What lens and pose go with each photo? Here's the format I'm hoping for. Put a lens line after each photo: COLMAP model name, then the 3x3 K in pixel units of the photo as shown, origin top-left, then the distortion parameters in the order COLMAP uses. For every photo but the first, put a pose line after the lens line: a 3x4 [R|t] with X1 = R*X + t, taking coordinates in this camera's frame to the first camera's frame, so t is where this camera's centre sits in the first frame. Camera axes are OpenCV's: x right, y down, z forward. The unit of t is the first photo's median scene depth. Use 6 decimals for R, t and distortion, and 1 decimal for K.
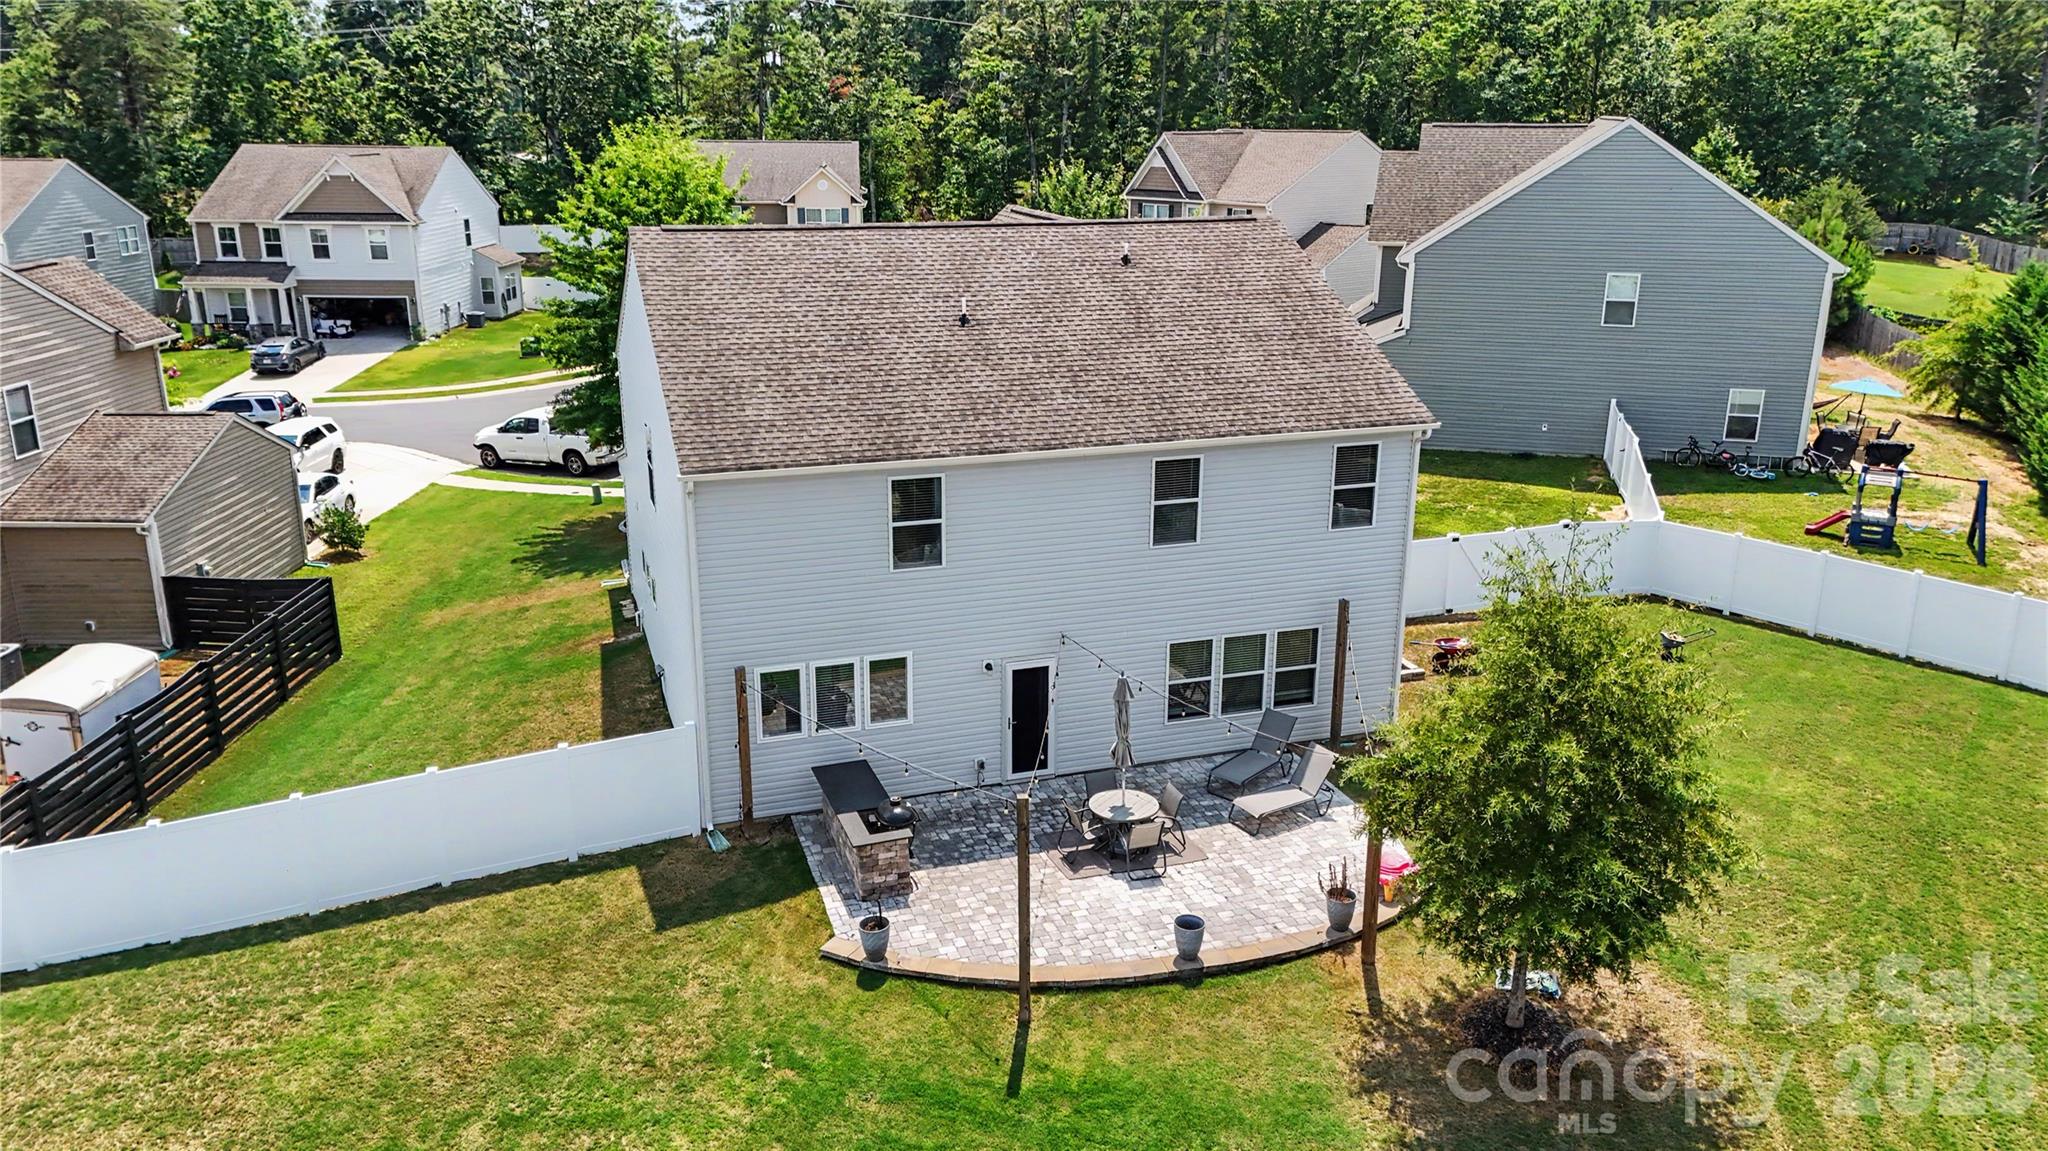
lens RADIAL K [[1512.1, 0, 1026.4], [0, 1512.1, 553.9], [0, 0, 1]] dist [0.051069, -0.035656]
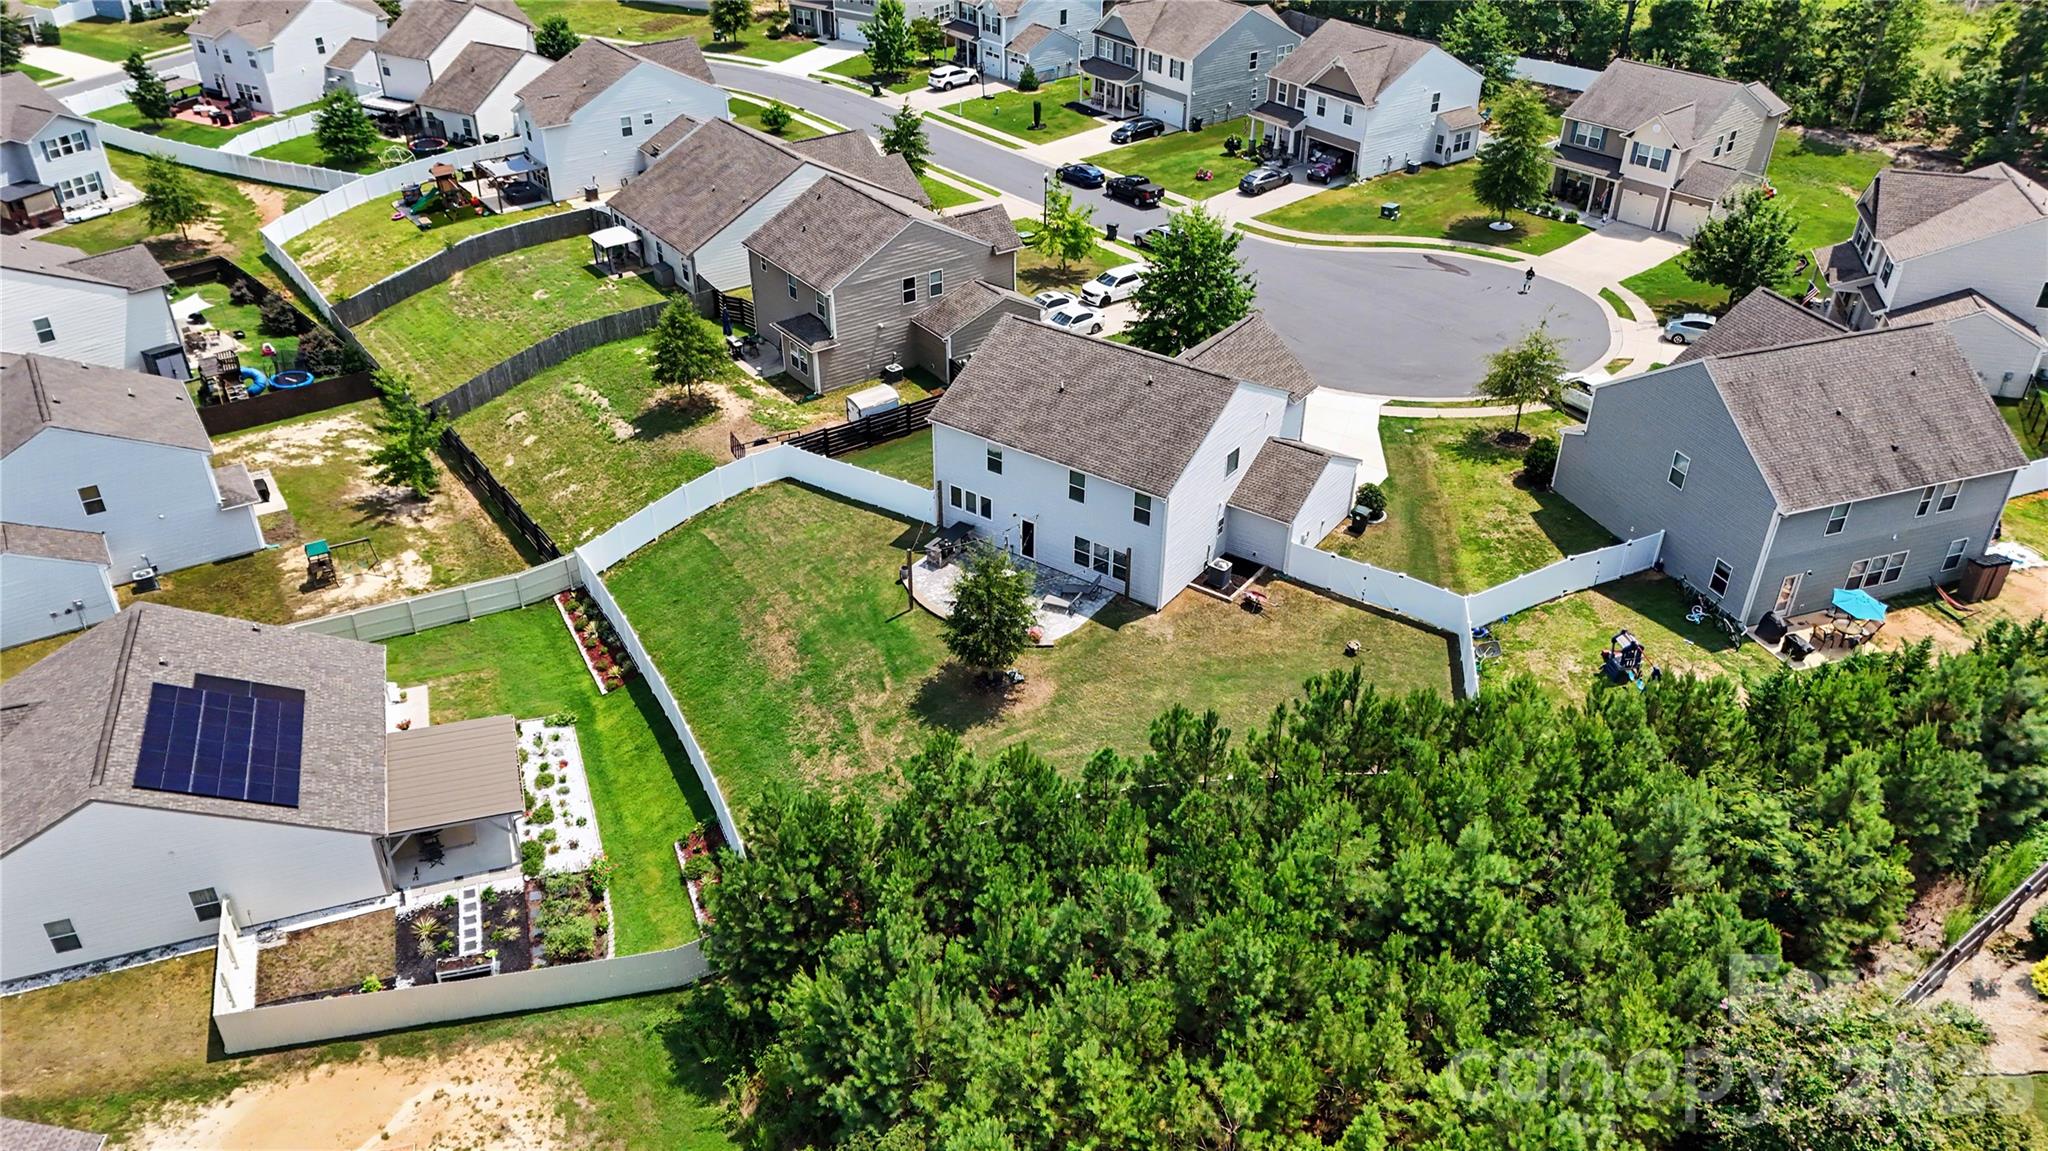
lens RADIAL K [[1512.1, 0, 1020.9], [0, 1512.1, 568.8], [0, 0, 1]] dist [0.051069, -0.035656]
pose [[0.586122, 0.432515, -0.685121, 1.806990], [-0.230137, 0.899641, 0.371058, -0.816053], [0.776851, -0.059813, 0.626837, -0.698456]]
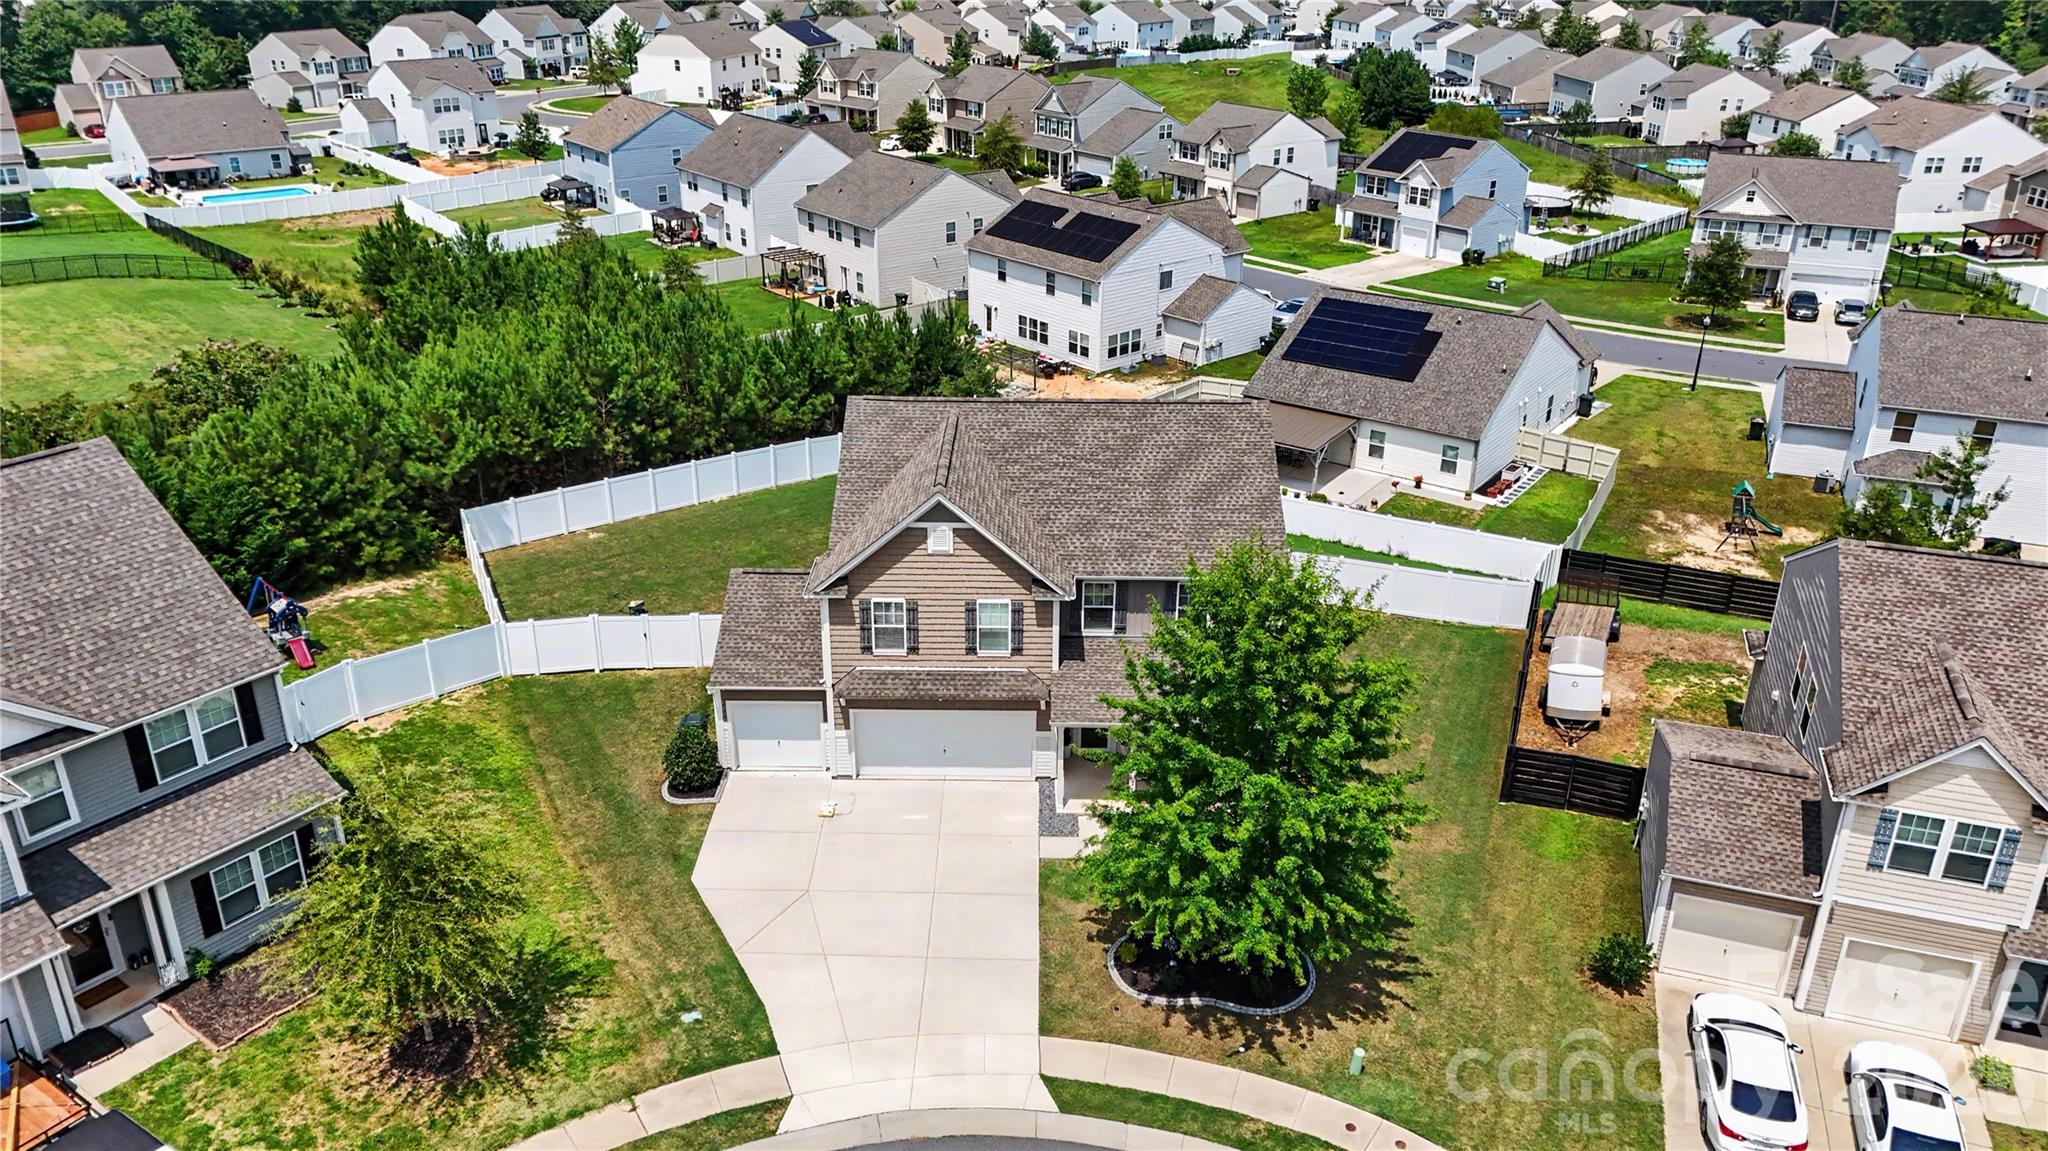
lens RADIAL K [[1512.1, 0, 1026.2], [0, 1512.1, 578.2], [0, 0, 1]] dist [0.051069, -0.035656]
pose [[-0.942934, -0.145268, 0.299621, -0.546628], [0.079131, 0.776280, 0.625402, -1.164087], [-0.323440, 0.613422, -0.720485, 2.449731]]
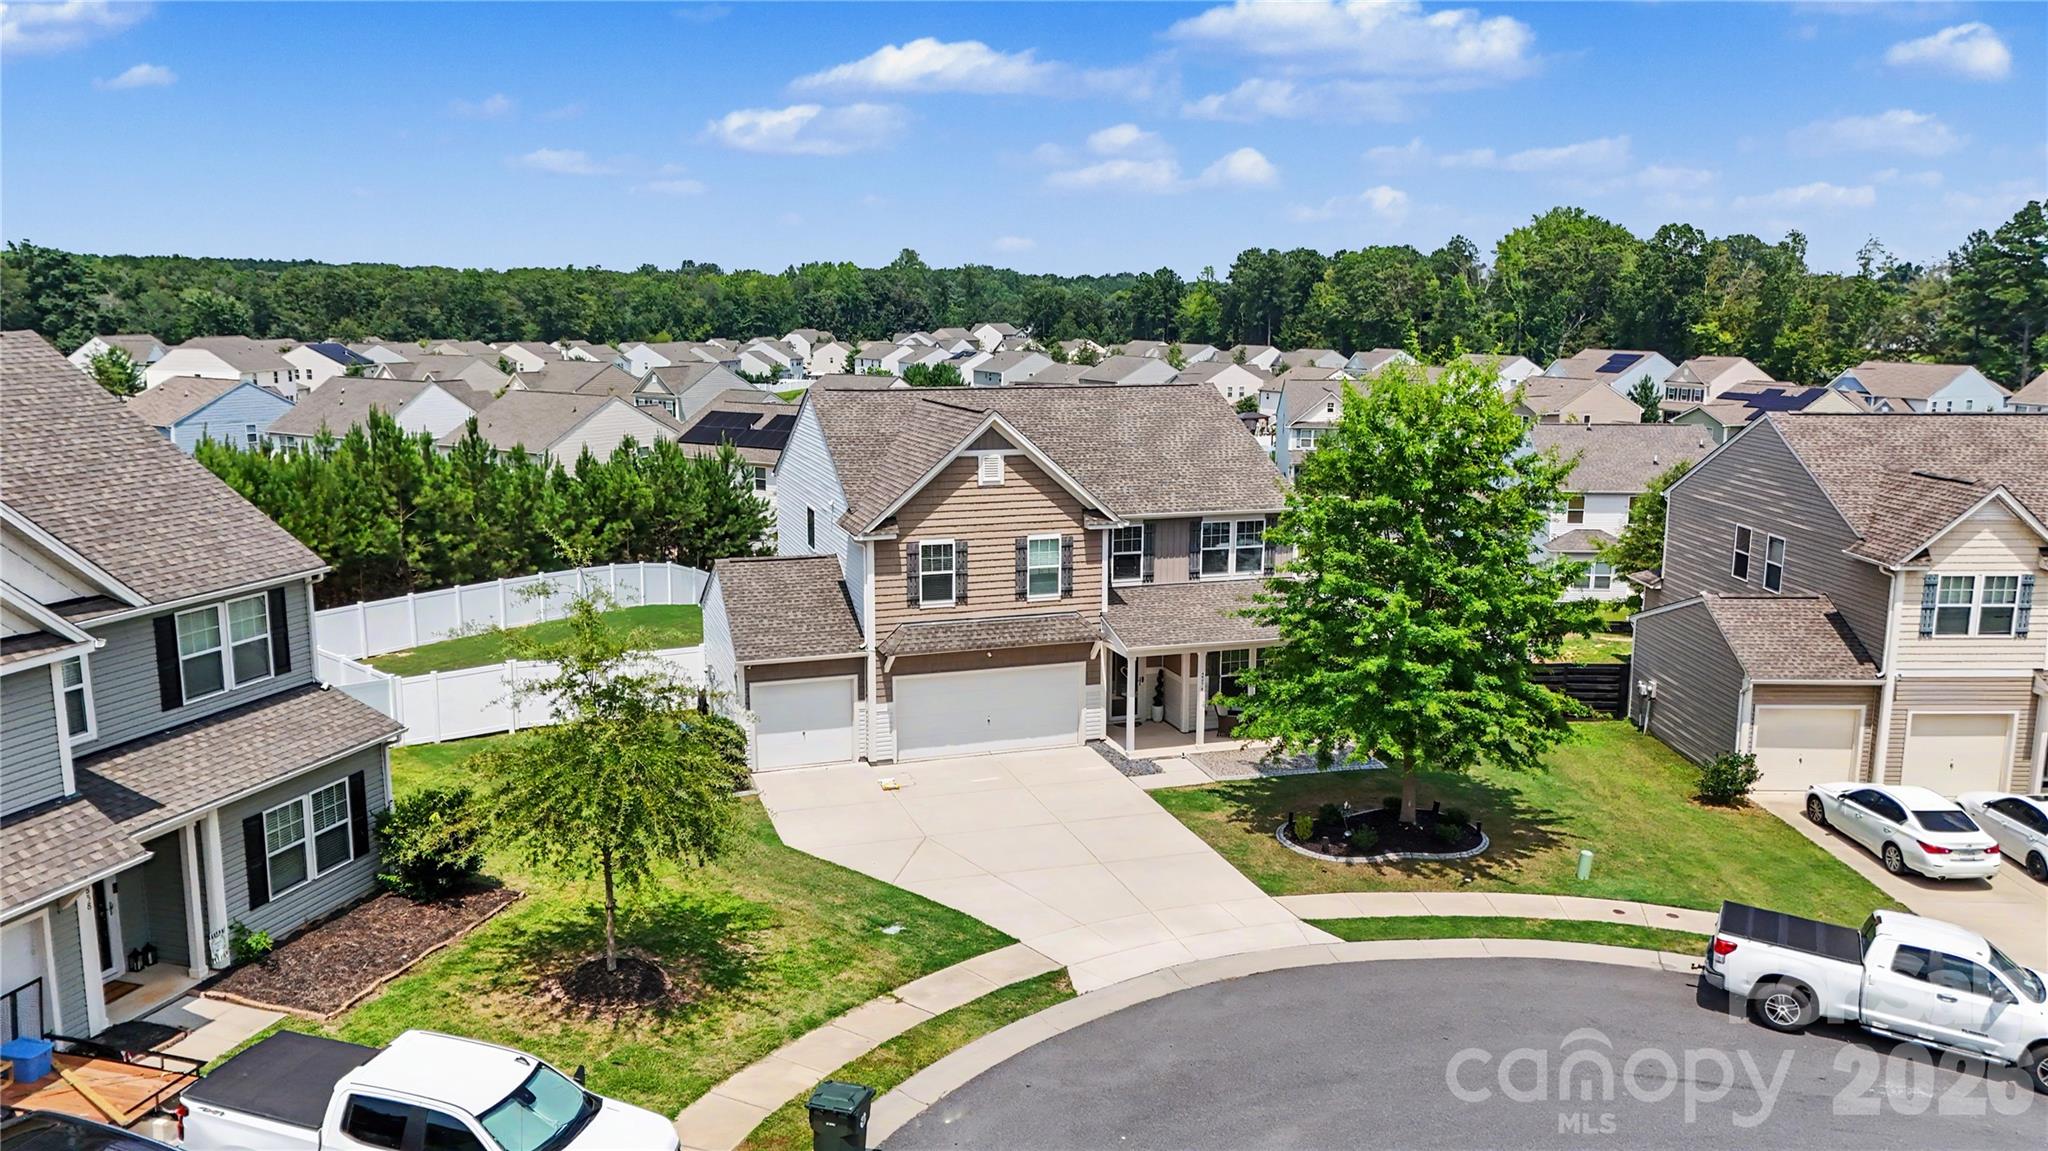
lens RADIAL K [[1512.1, 0, 1030.3], [0, 1512.1, 569.7], [0, 0, 1]] dist [0.051069, -0.035656]
pose [[-0.999977, -0.006684, -0.001394, -0.048500], [-0.006630, 0.901877, 0.431943, -0.793412], [-0.001630, 0.431942, -0.901900, 2.695848]]
